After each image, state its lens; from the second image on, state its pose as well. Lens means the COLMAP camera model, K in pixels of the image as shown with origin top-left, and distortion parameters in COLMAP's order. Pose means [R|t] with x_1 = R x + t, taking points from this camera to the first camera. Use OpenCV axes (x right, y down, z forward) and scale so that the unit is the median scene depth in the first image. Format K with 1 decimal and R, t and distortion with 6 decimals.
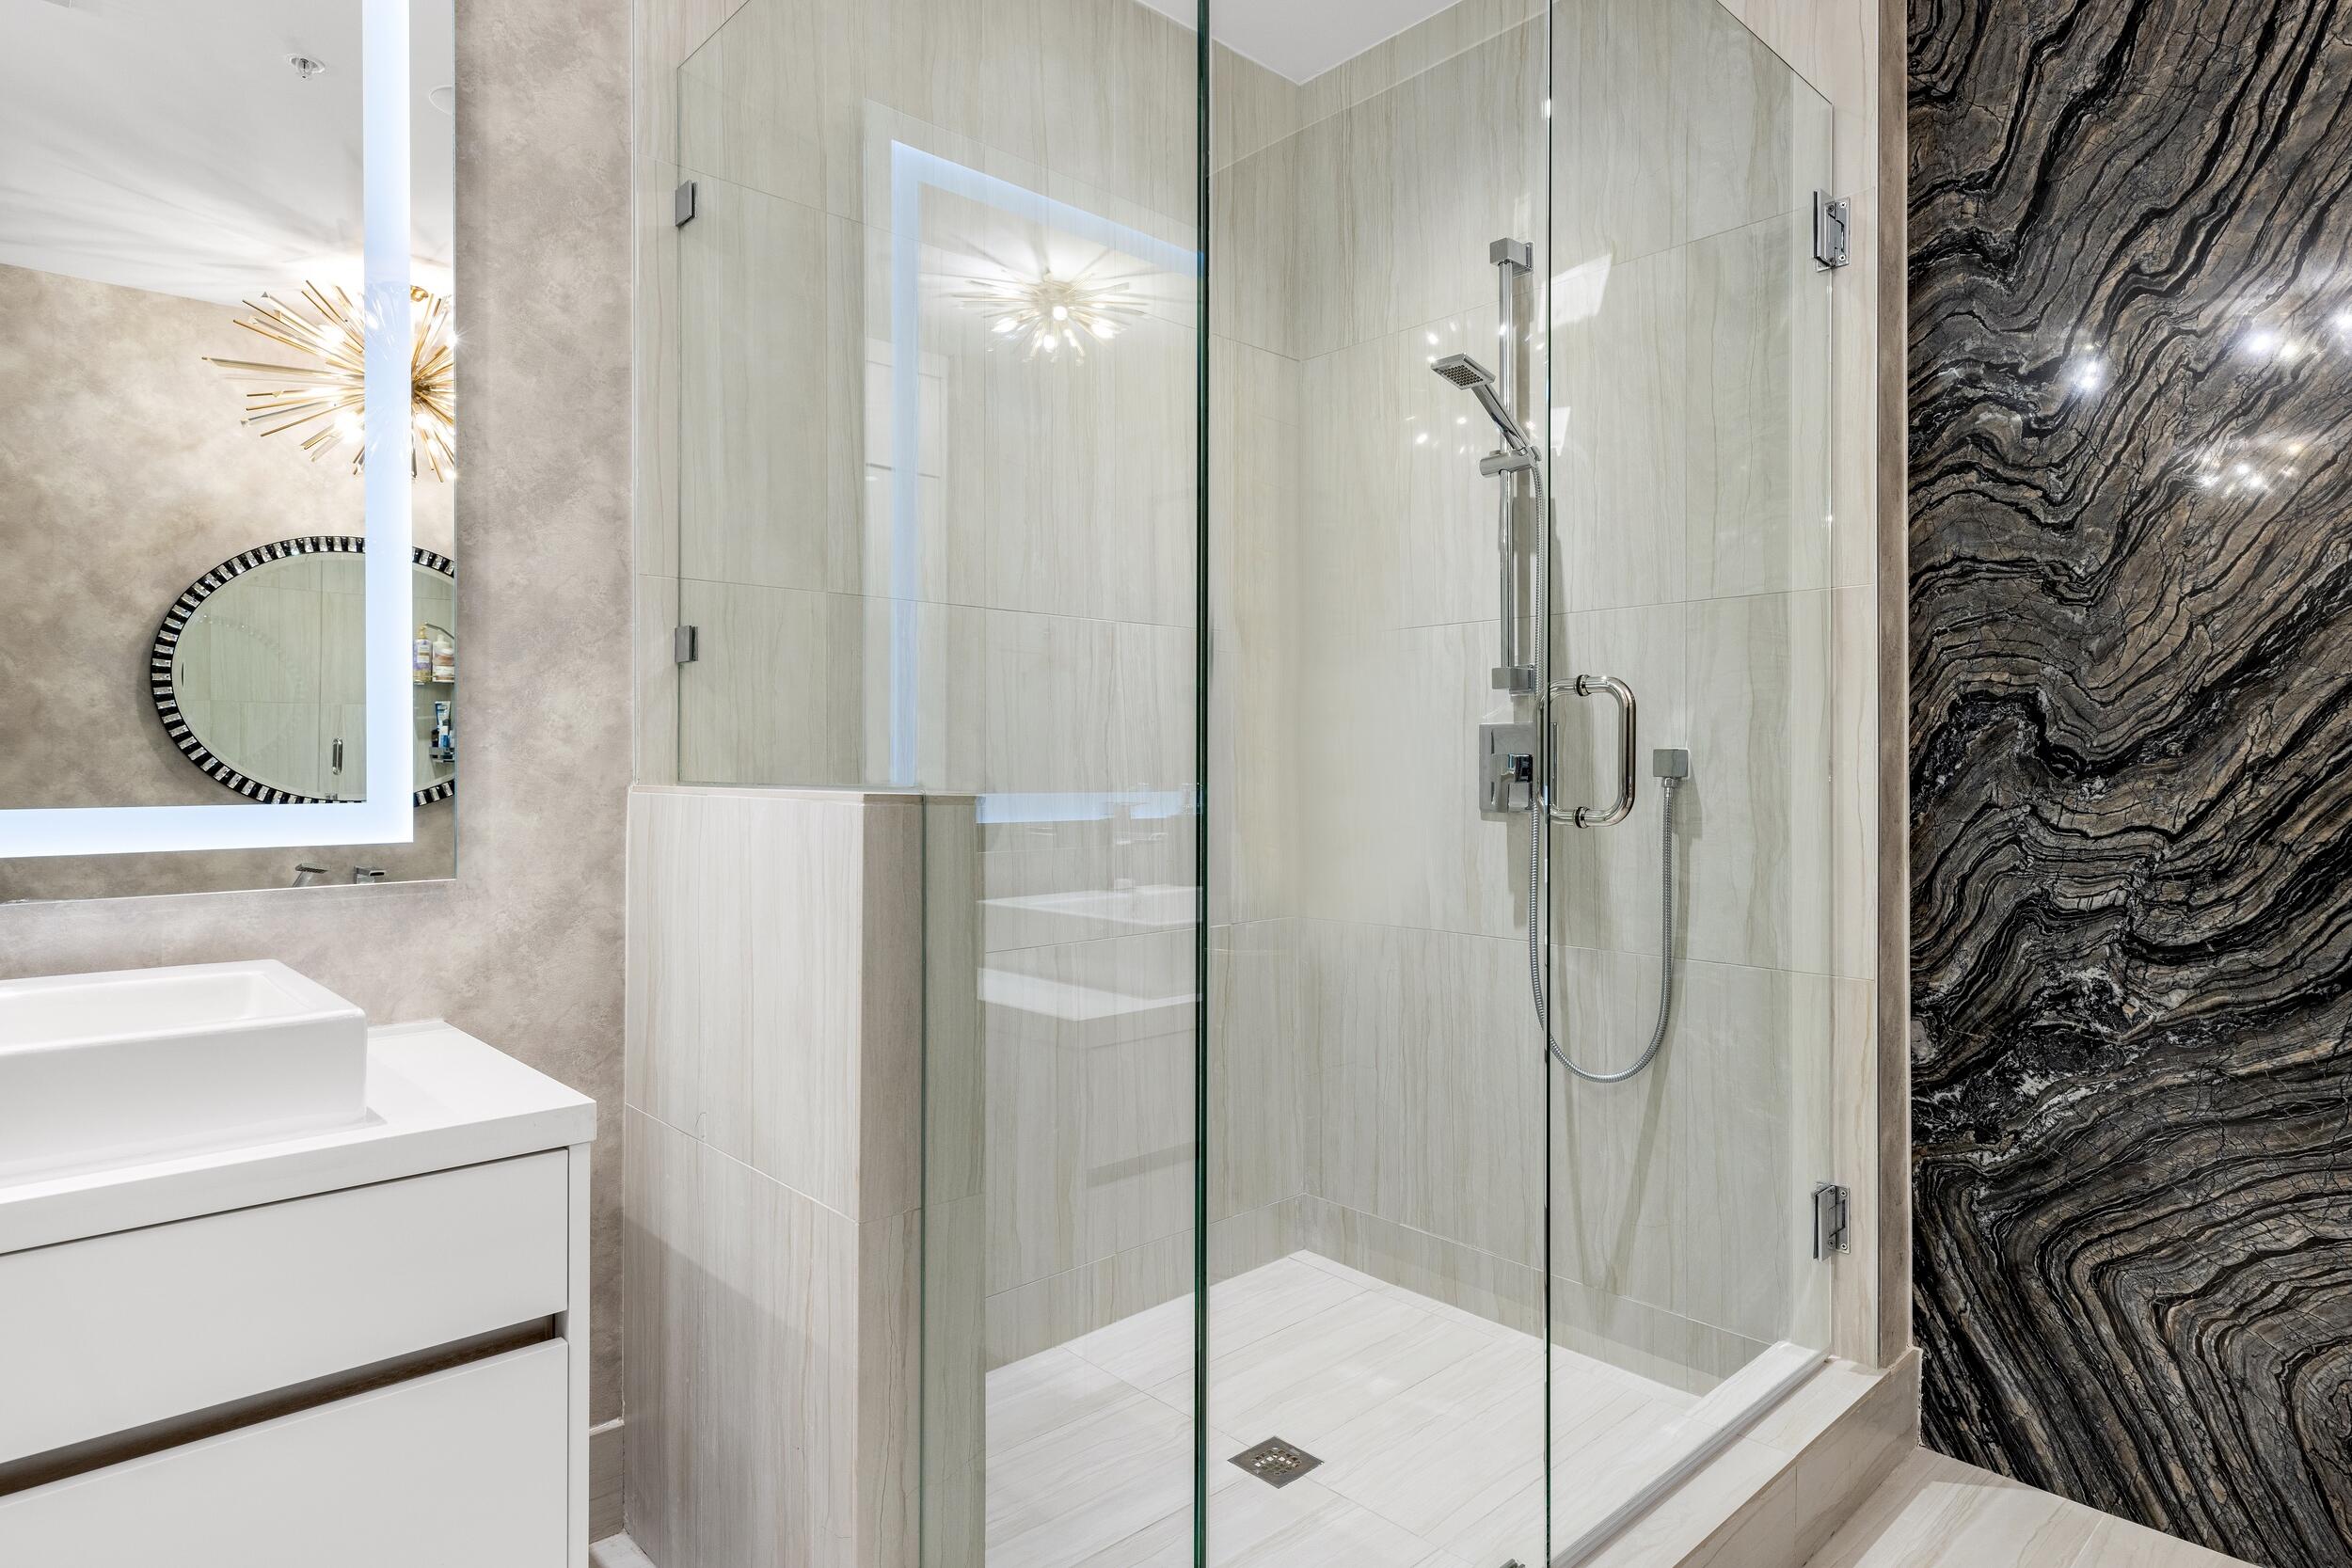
lens RADIAL K [[1292.0, 0, 1189.4], [0, 1292.0, 776.7], [0, 0, 1]] dist [0.002758, 0.002686]
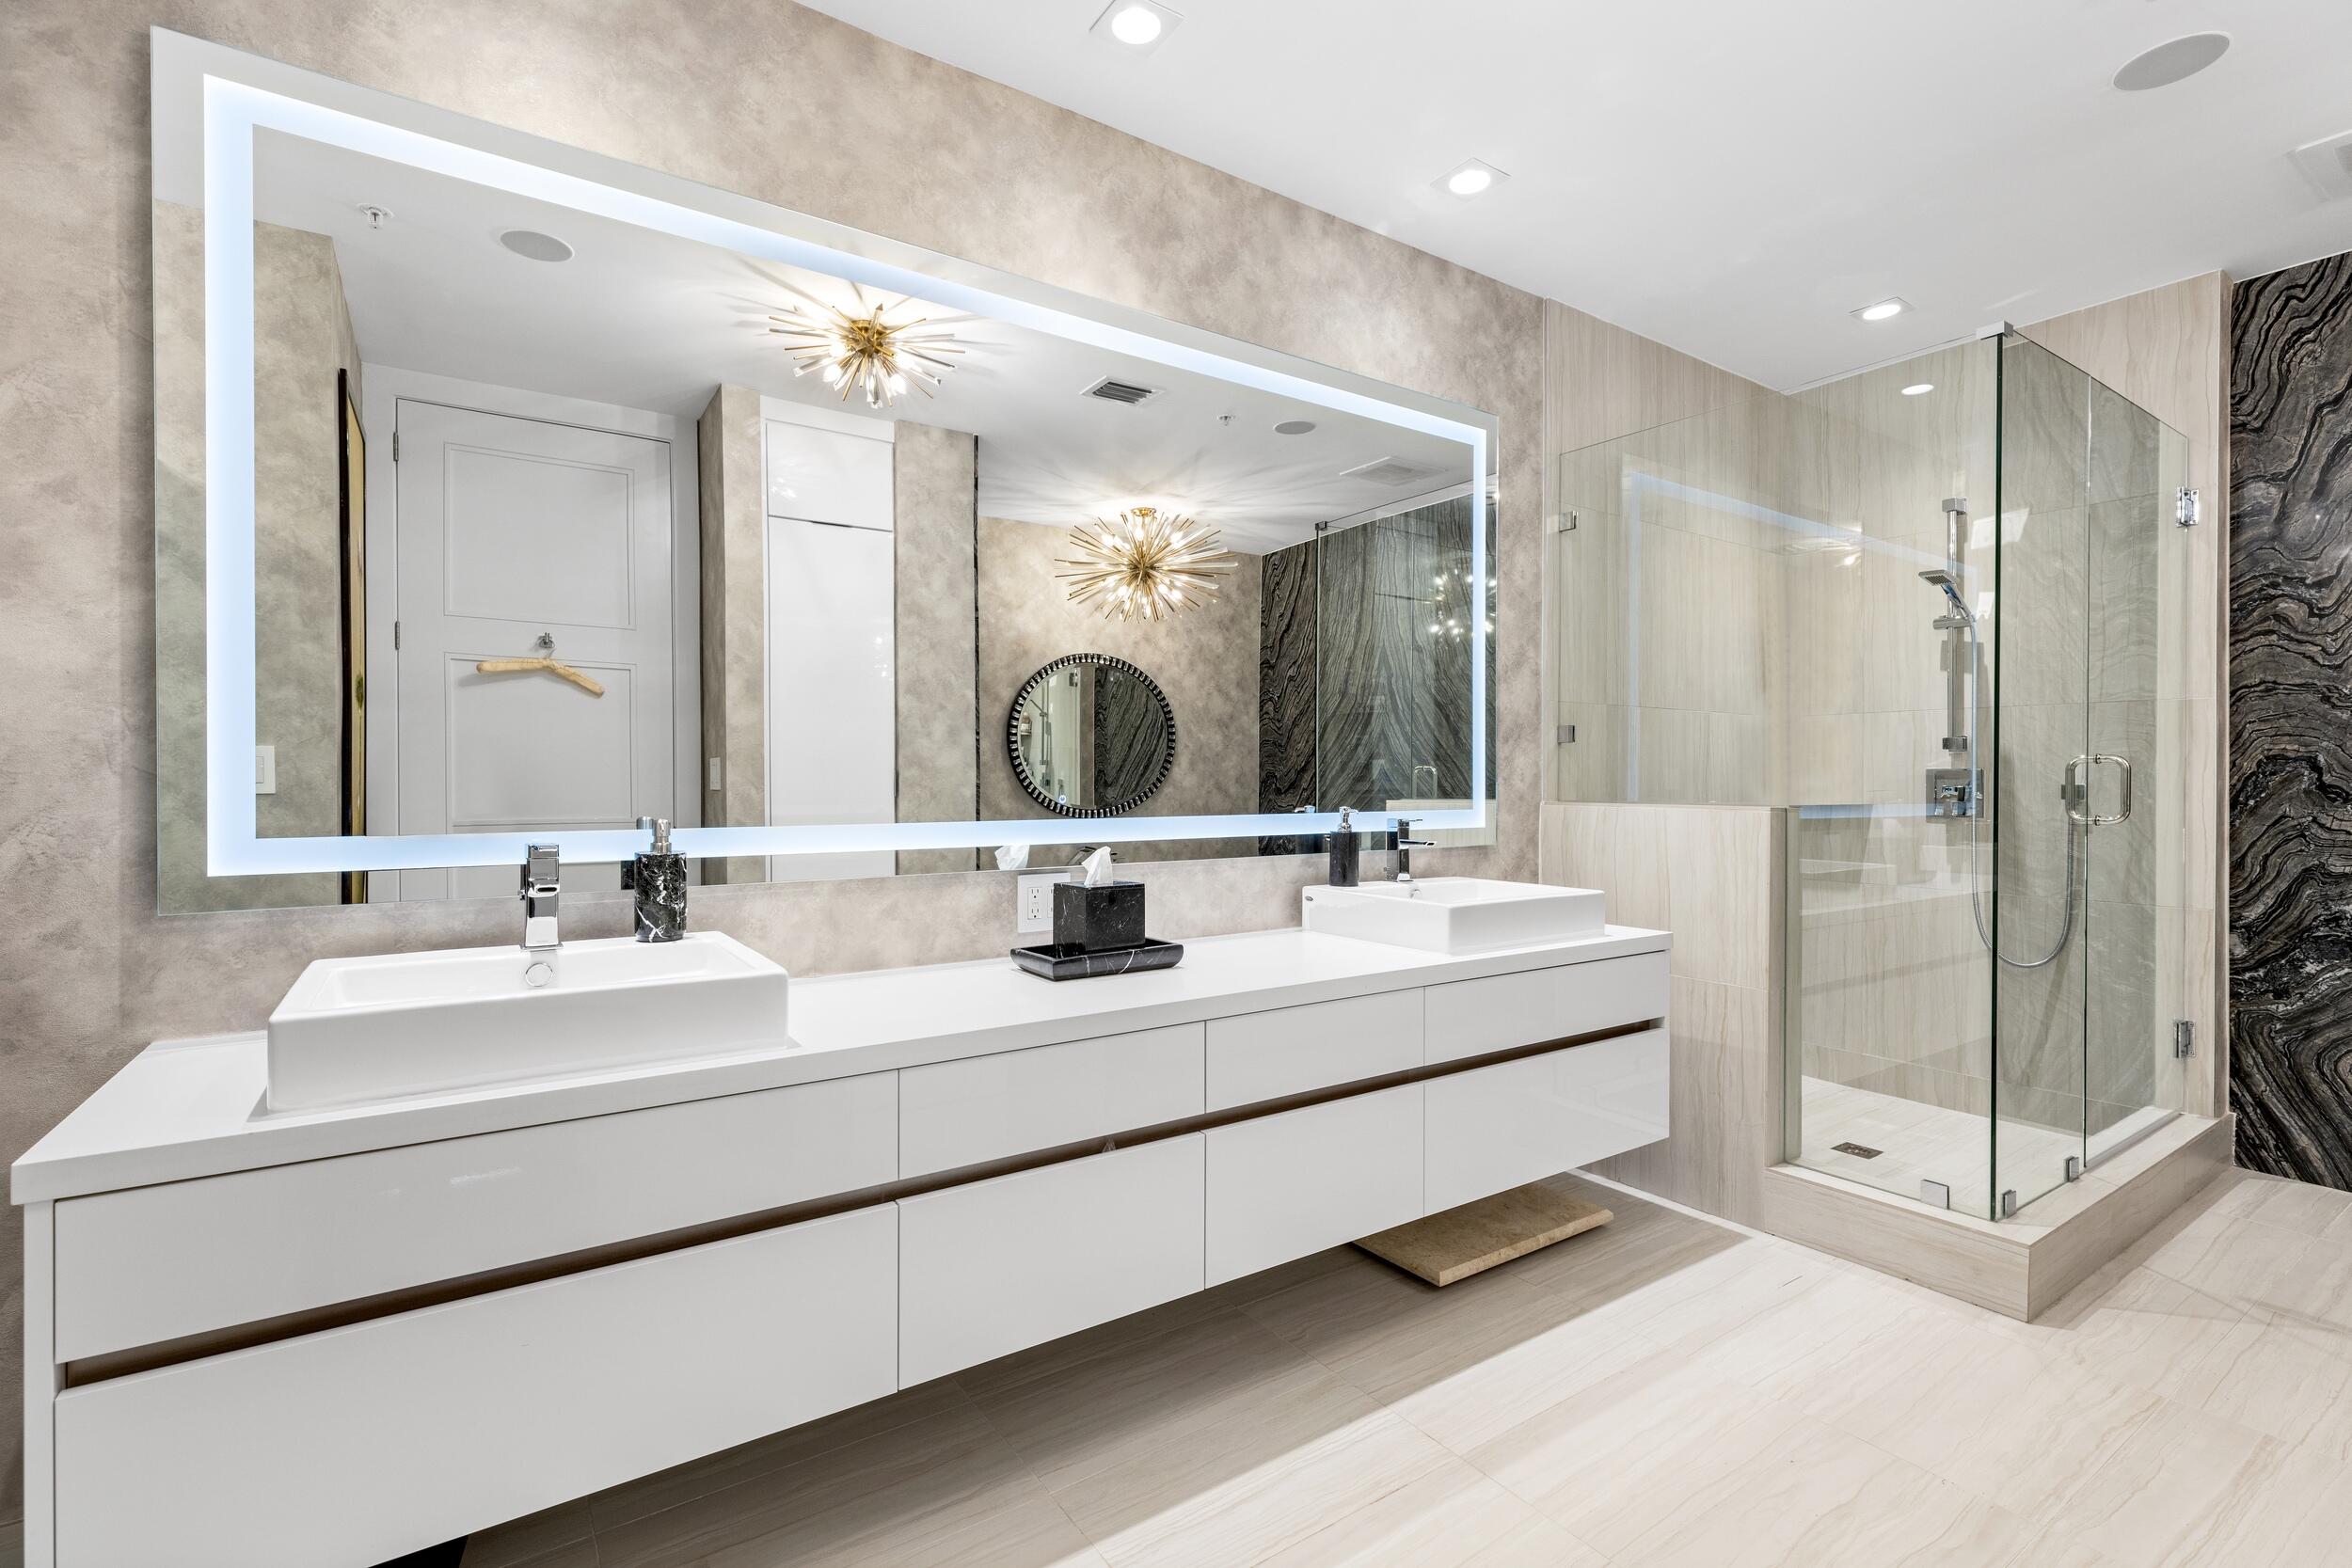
lens RADIAL K [[1056.4, 0, 1157.6], [0, 1056.4, 800.3], [0, 0, 1]] dist [0.006121, -0.001619]
pose [[0.988443, 0.005029, -0.151508, -0.737596], [-0.004610, 0.999985, 0.003116, 0.001690], [0.151522, -0.002381, 0.988451, -0.735830]]
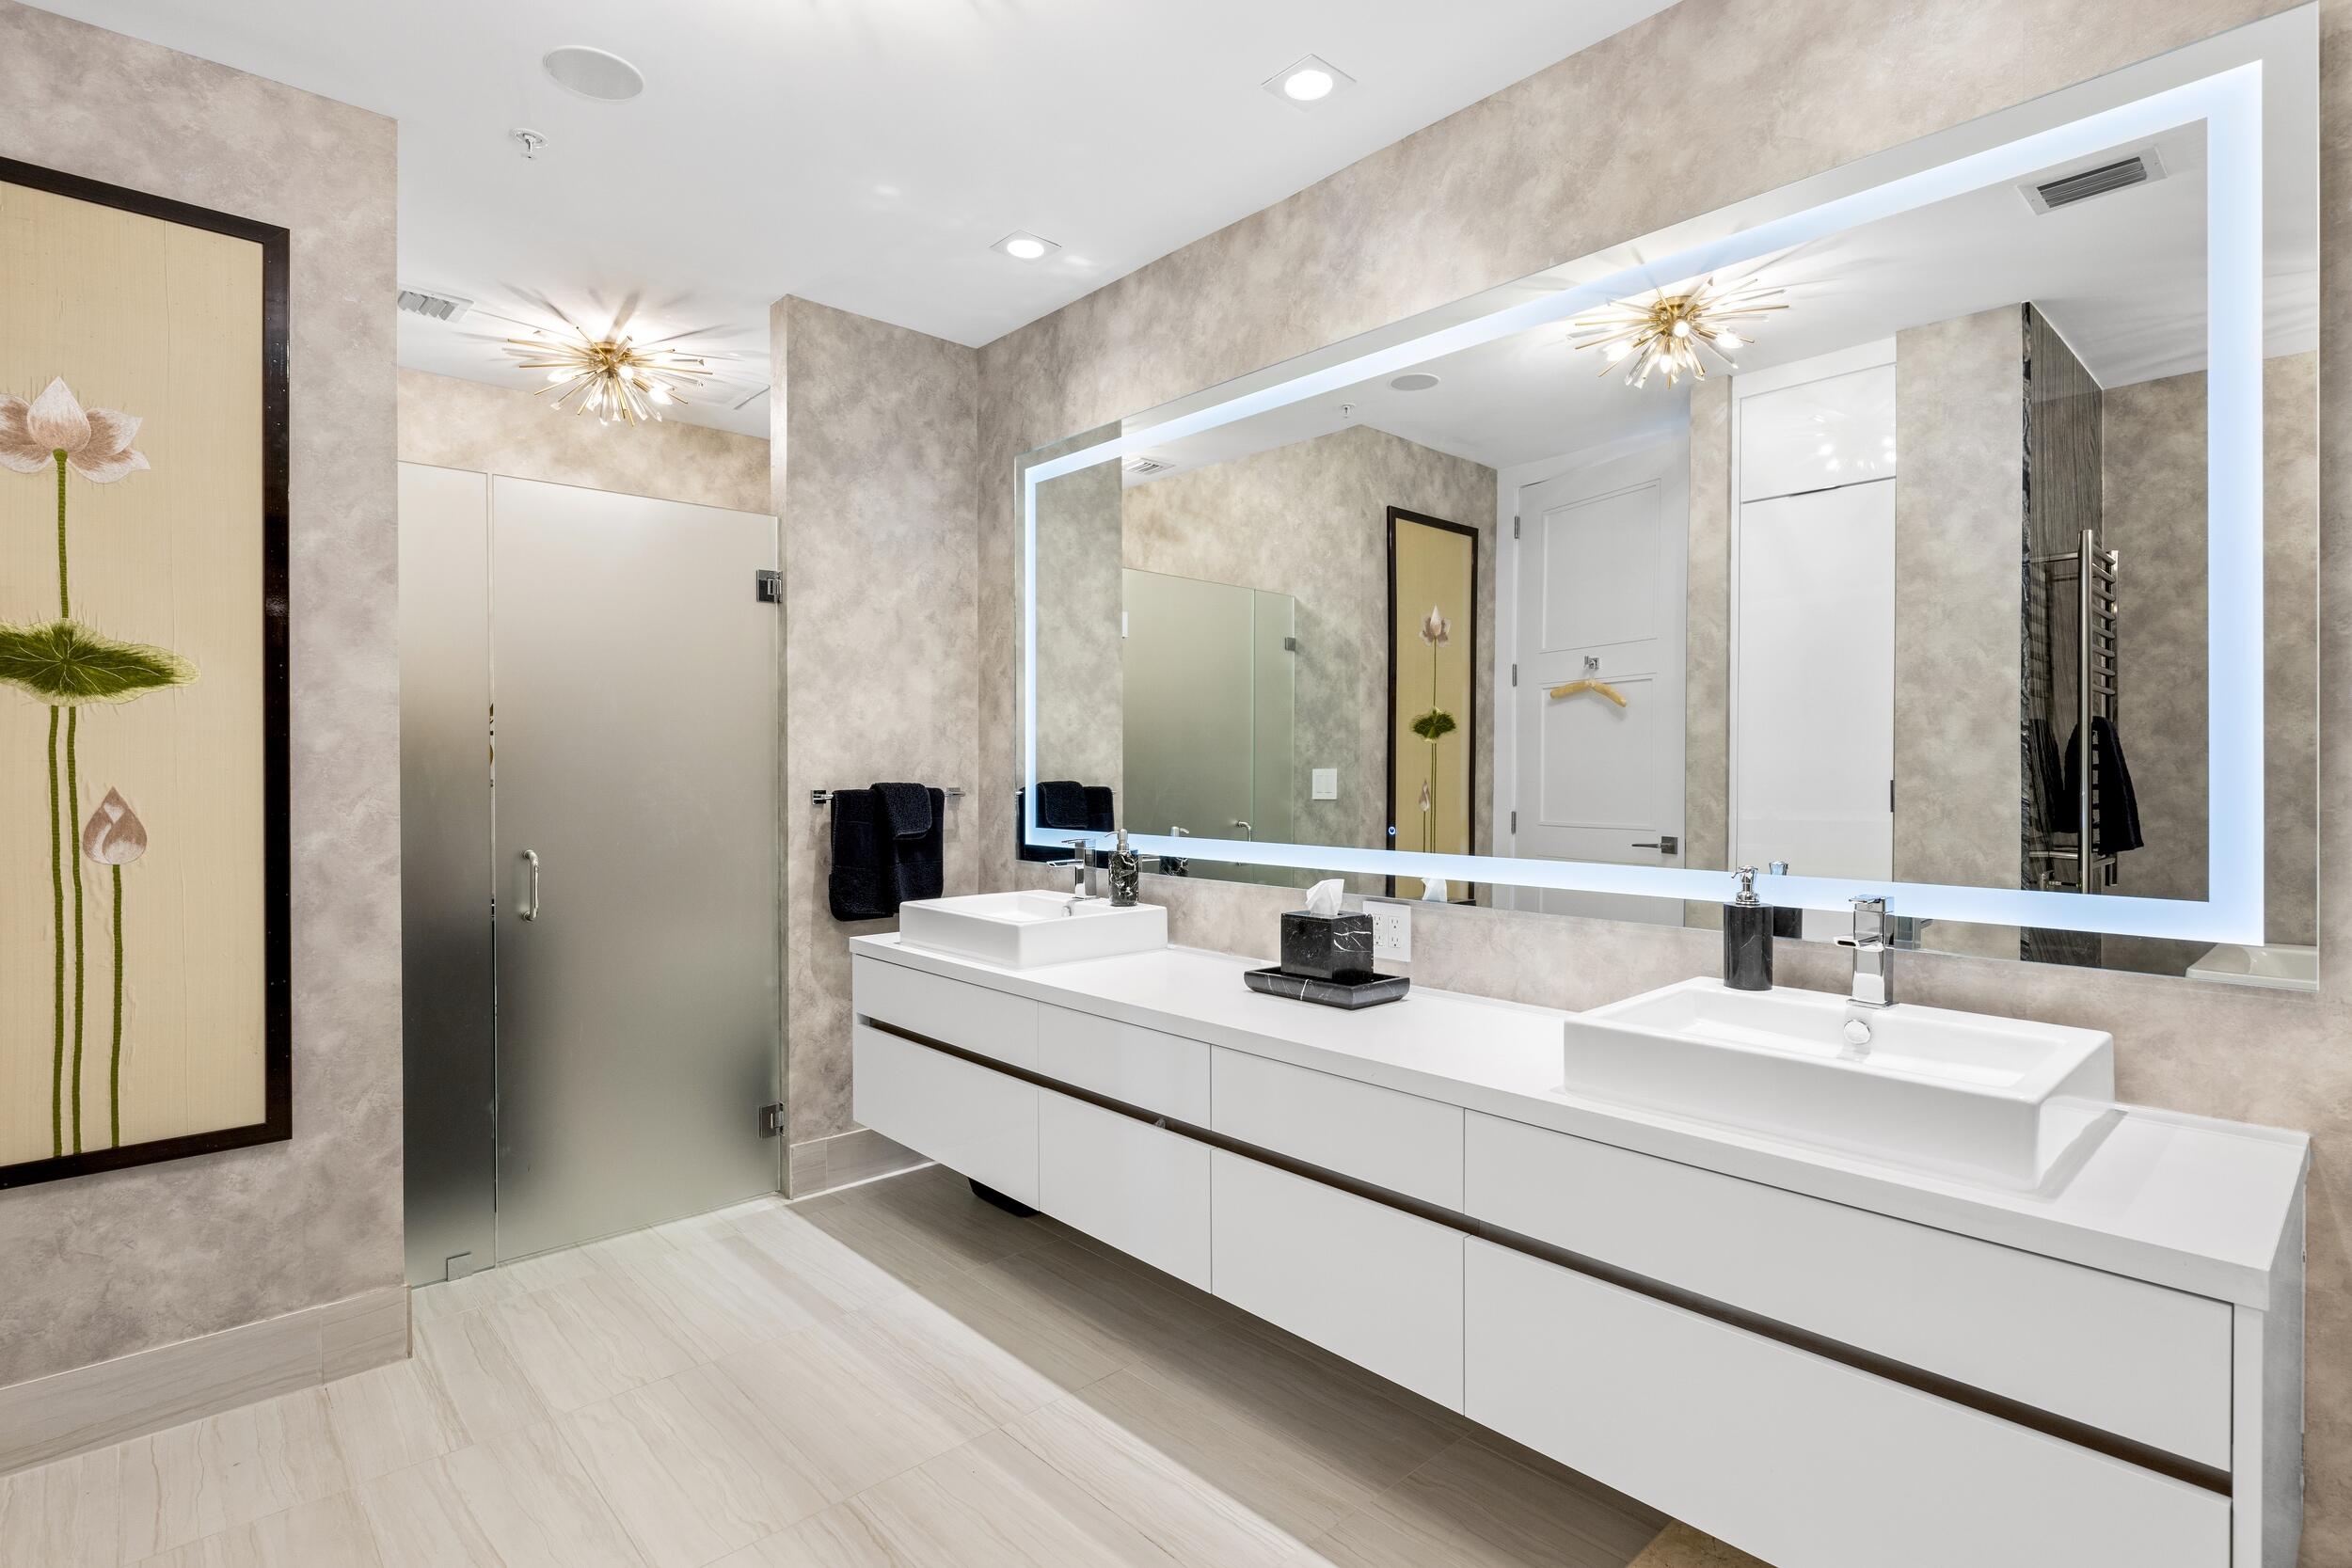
lens RADIAL K [[1162.9, 0, 1168.3], [0, 1162.9, 773.7], [0, 0, 1]] dist [-0.002978, -0.000617]
pose [[-0.007558, 0.012219, -0.999897, 0.239286], [-0.010367, 0.999871, 0.012297, -0.068588], [0.999918, 0.010459, -0.007430, 0.135137]]
